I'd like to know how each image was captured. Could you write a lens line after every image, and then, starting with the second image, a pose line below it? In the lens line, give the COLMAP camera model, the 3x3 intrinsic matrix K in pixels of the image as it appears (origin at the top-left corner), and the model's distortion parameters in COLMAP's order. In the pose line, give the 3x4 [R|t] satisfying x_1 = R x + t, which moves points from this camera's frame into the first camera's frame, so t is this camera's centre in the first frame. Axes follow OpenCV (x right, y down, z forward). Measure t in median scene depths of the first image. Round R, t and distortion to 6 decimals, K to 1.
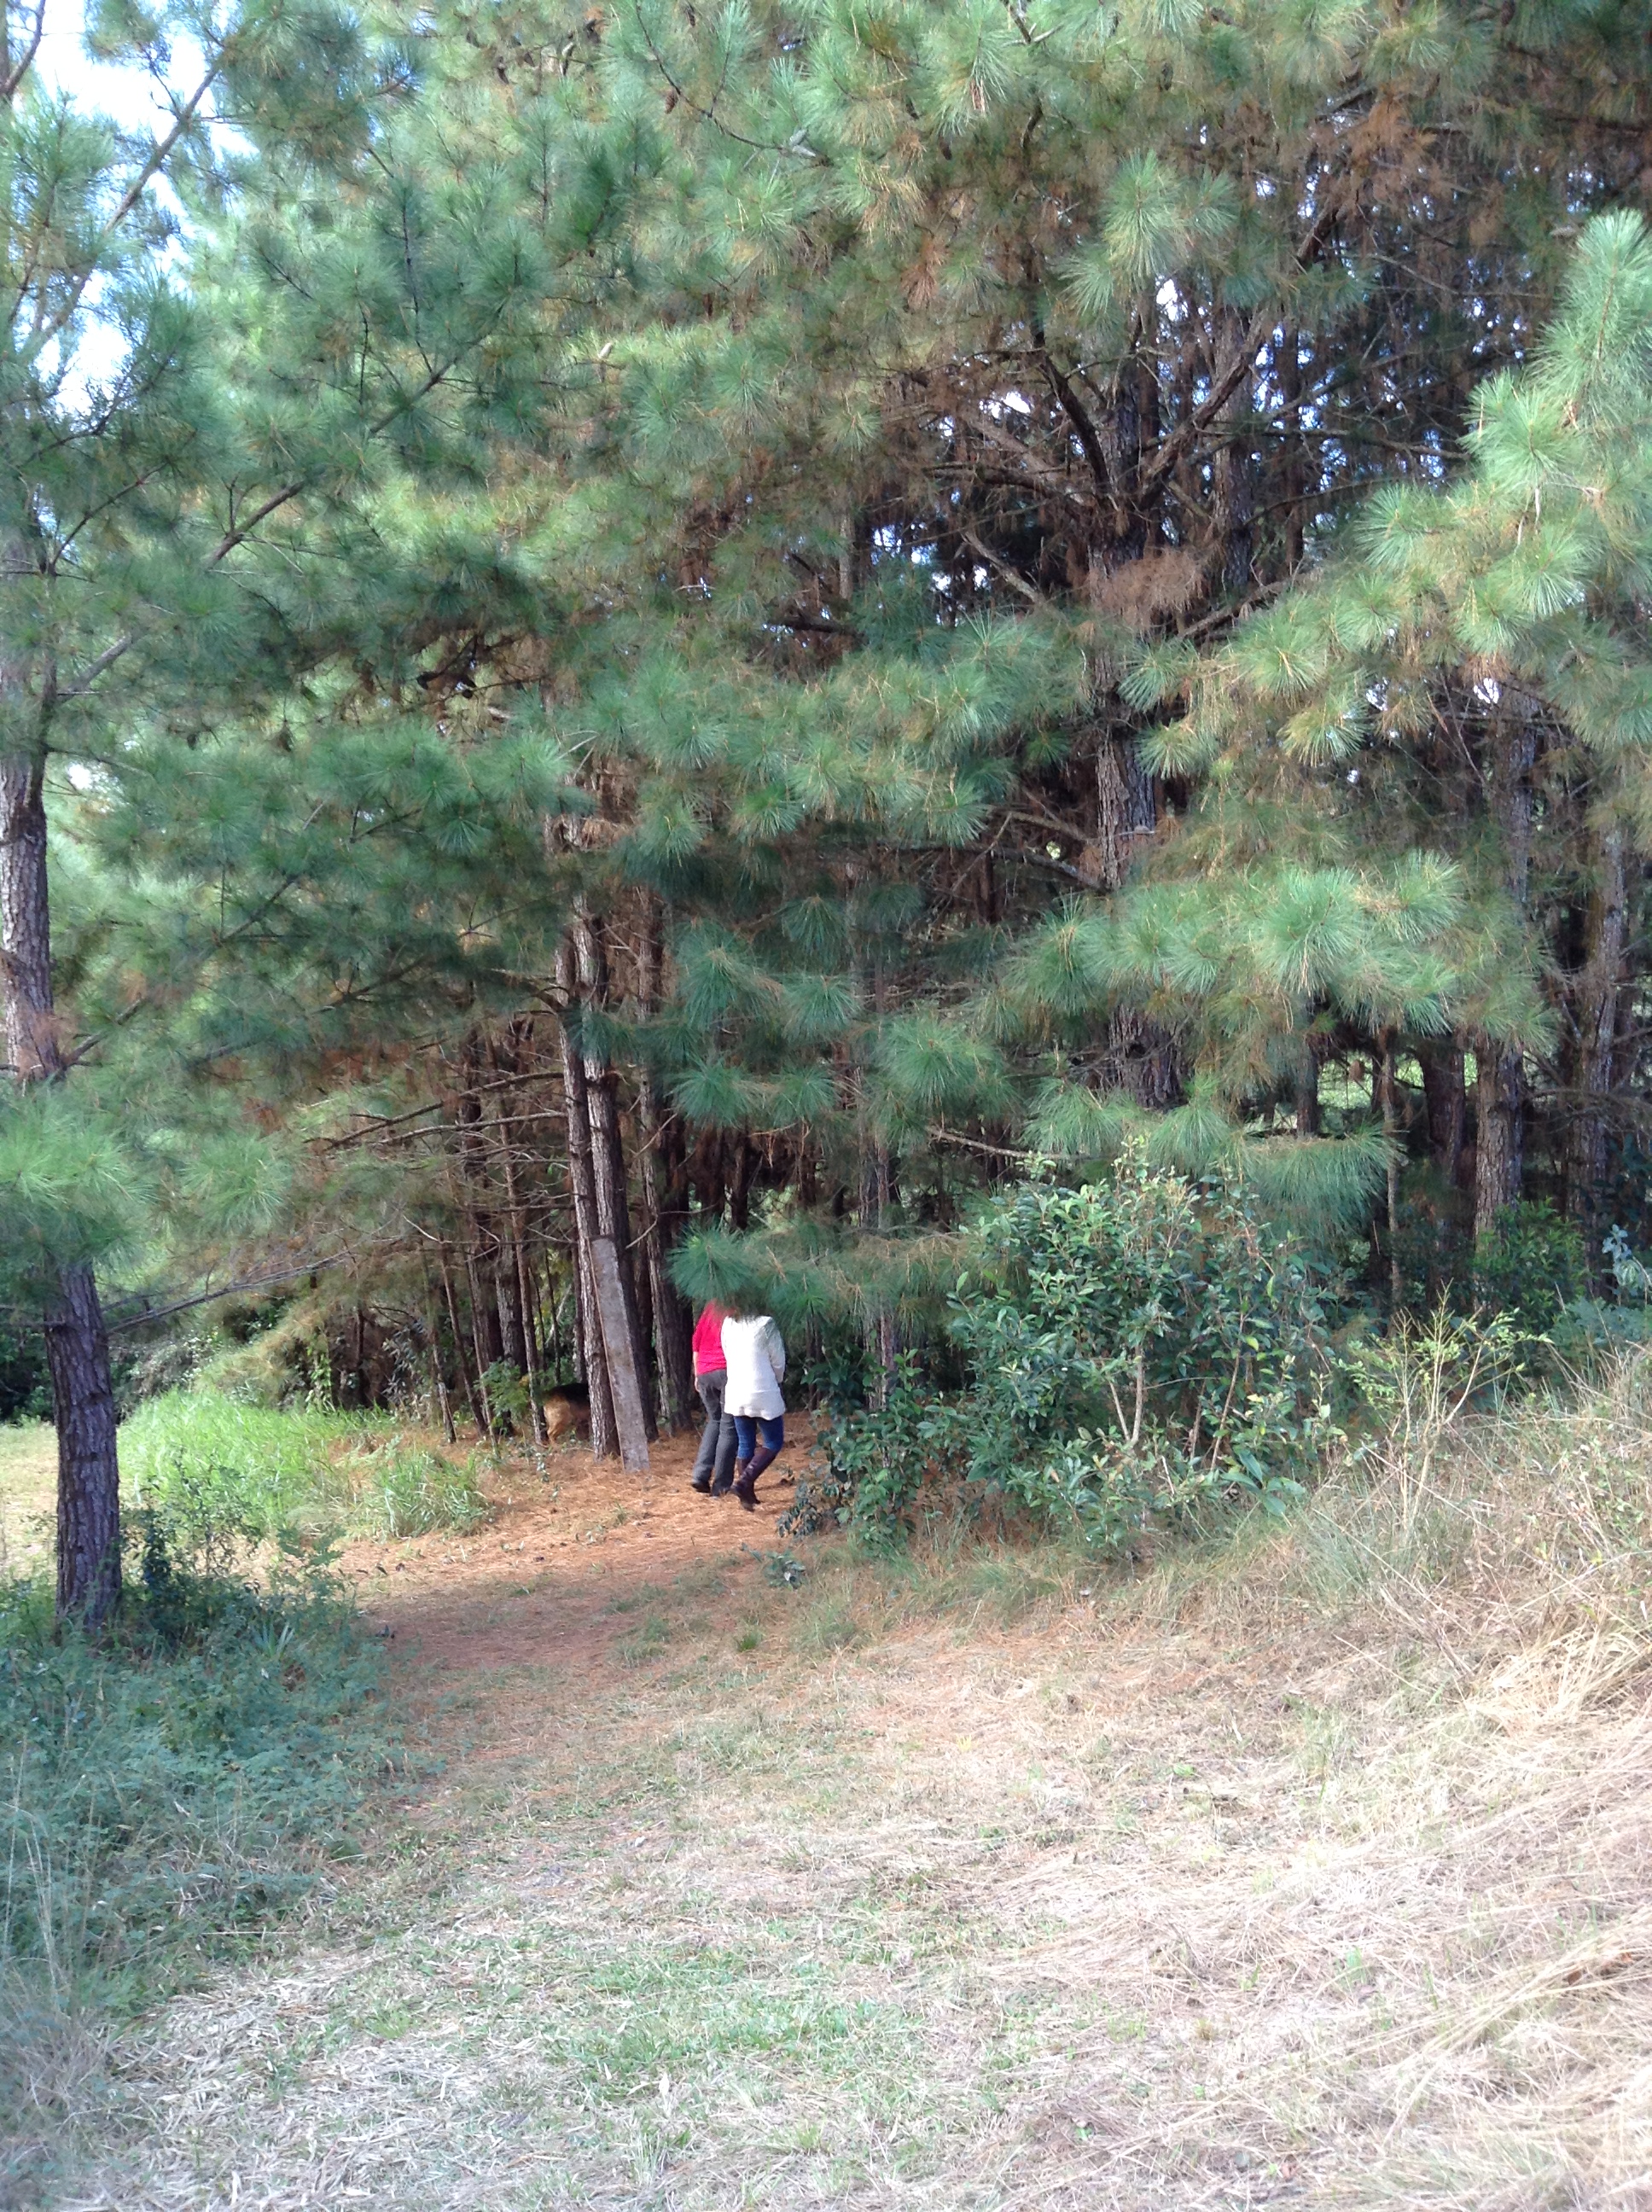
lens RADIAL K [[1904.9, 0, 827.3], [0, 1904.9, 1130.7], [0, 0, 1]] dist [0.115233, -0.218282]
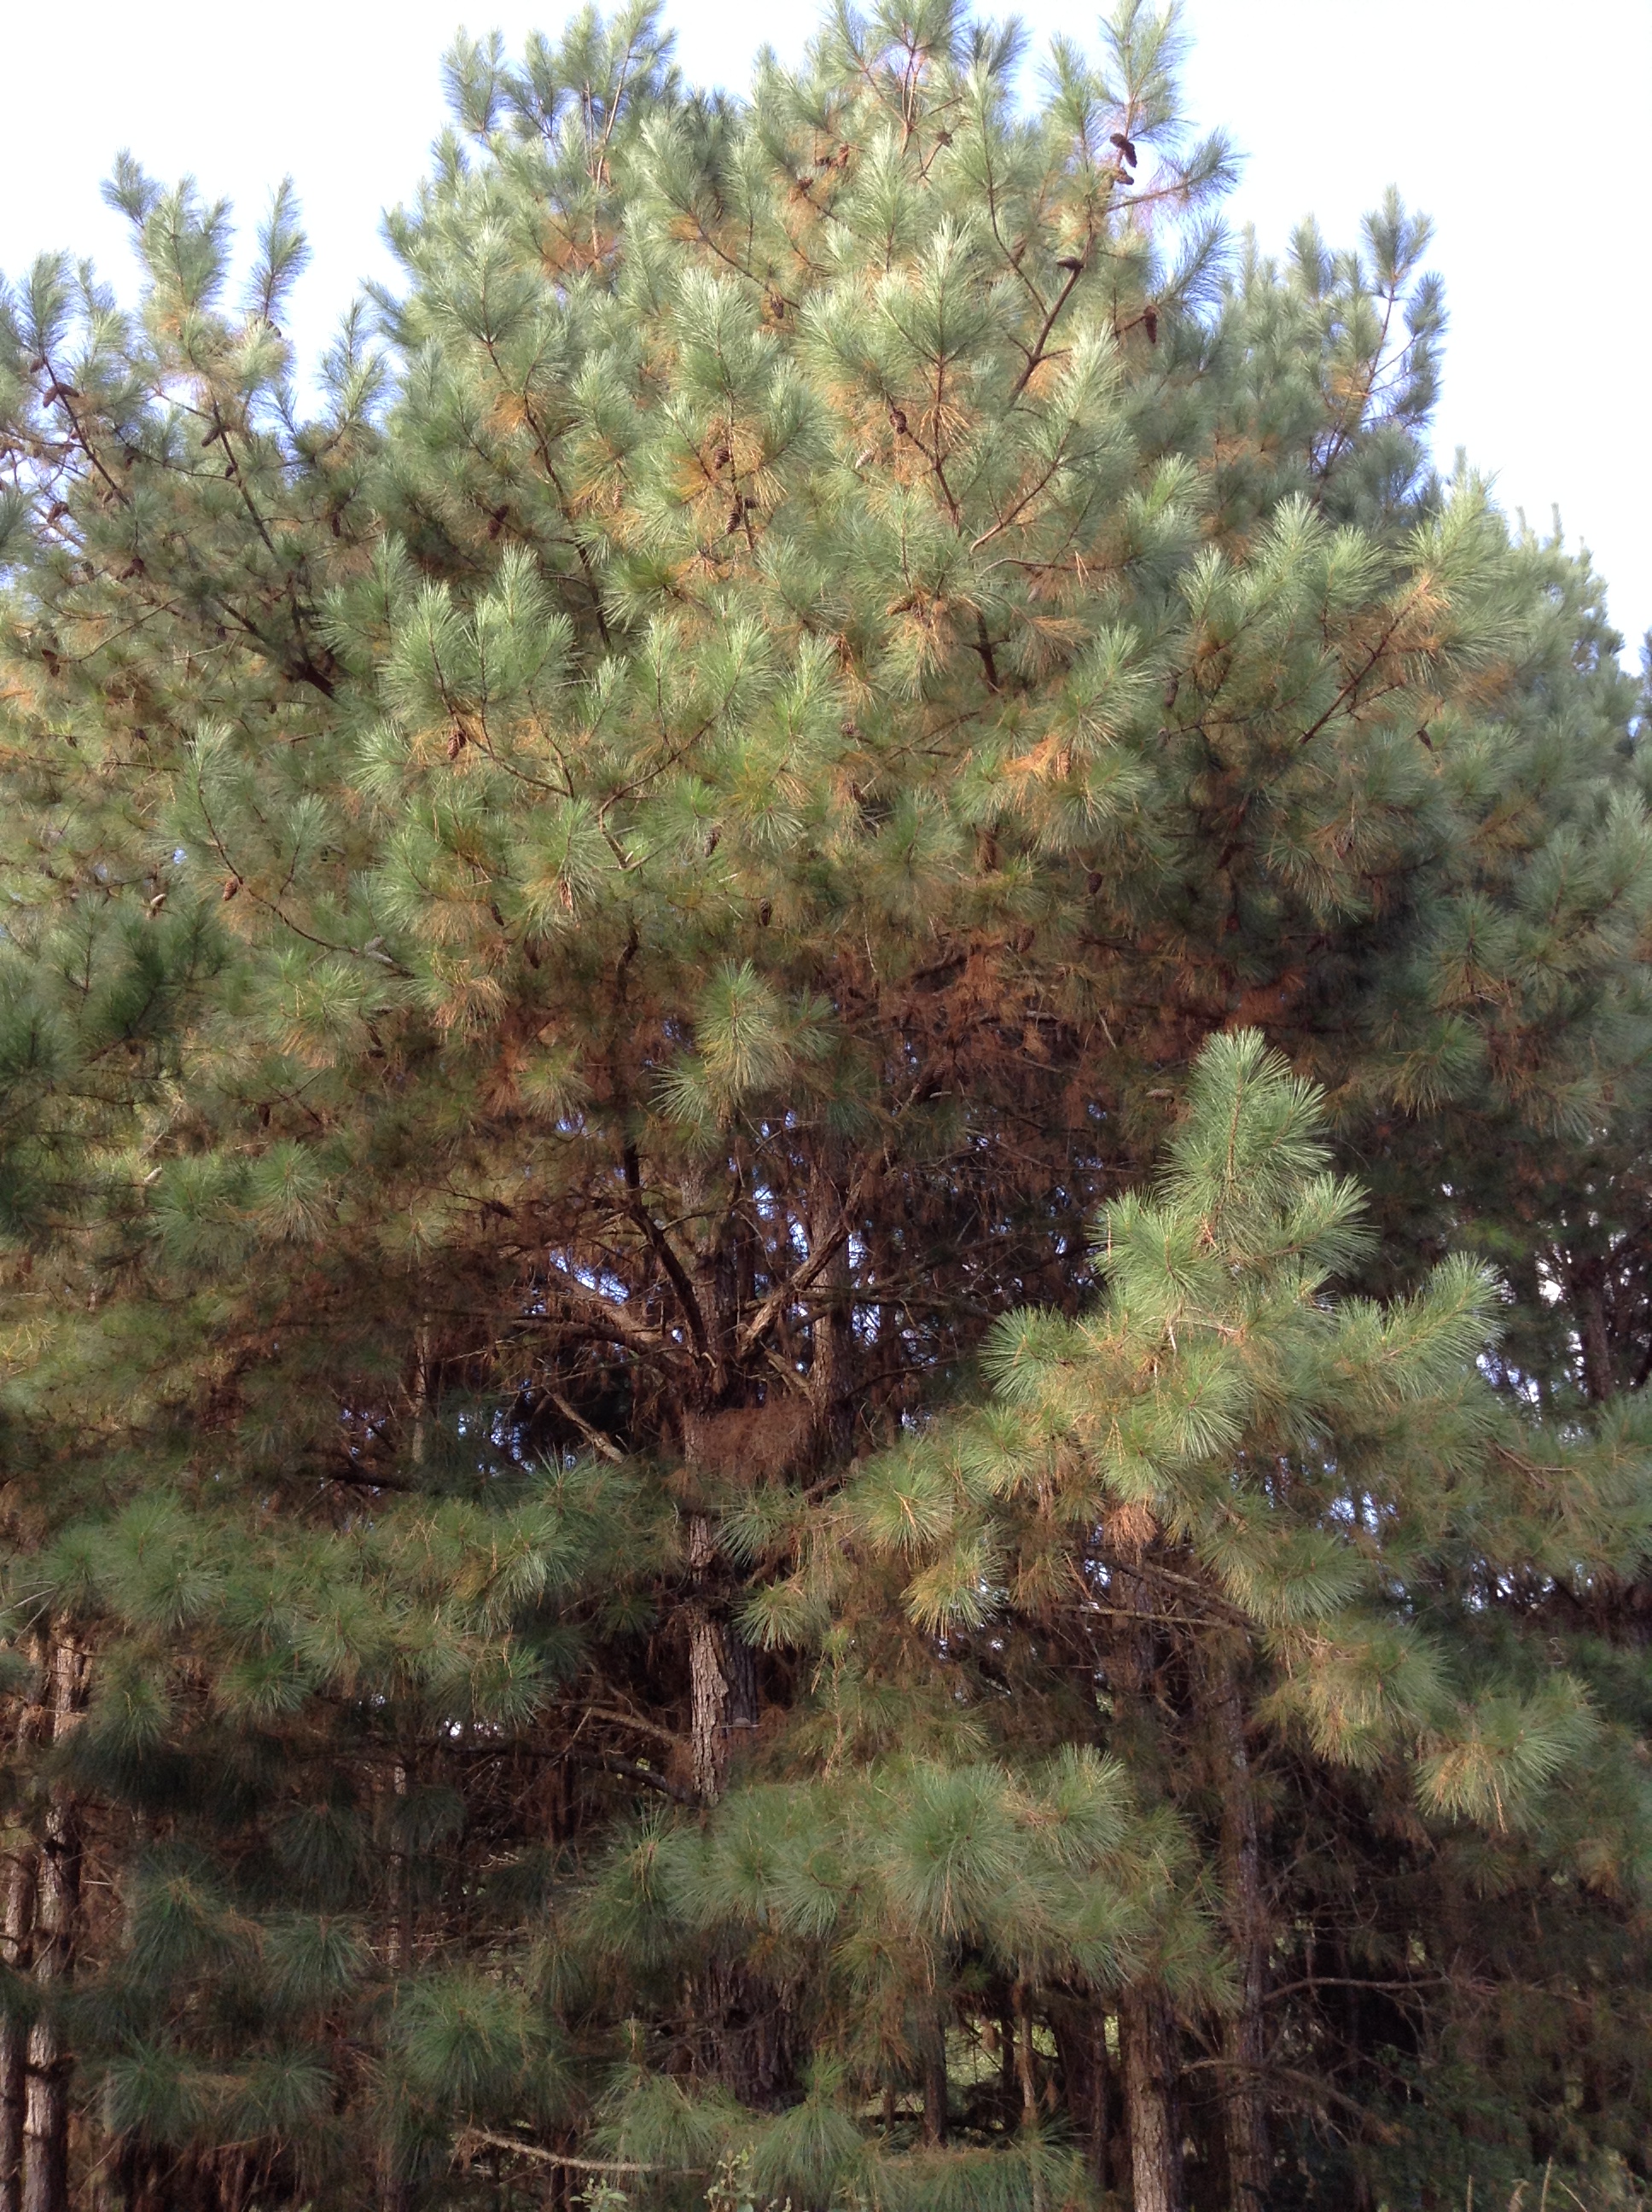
lens RADIAL K [[1904.9, 0, 827.3], [0, 1904.9, 1130.7], [0, 0, 1]] dist [0.115233, -0.218282]
pose [[0.979442, 0.071972, 0.188451, 0.028066], [0.021503, 0.891618, -0.452278, -0.009072], [-0.200577, 0.447033, 0.871740, 0.171627]]
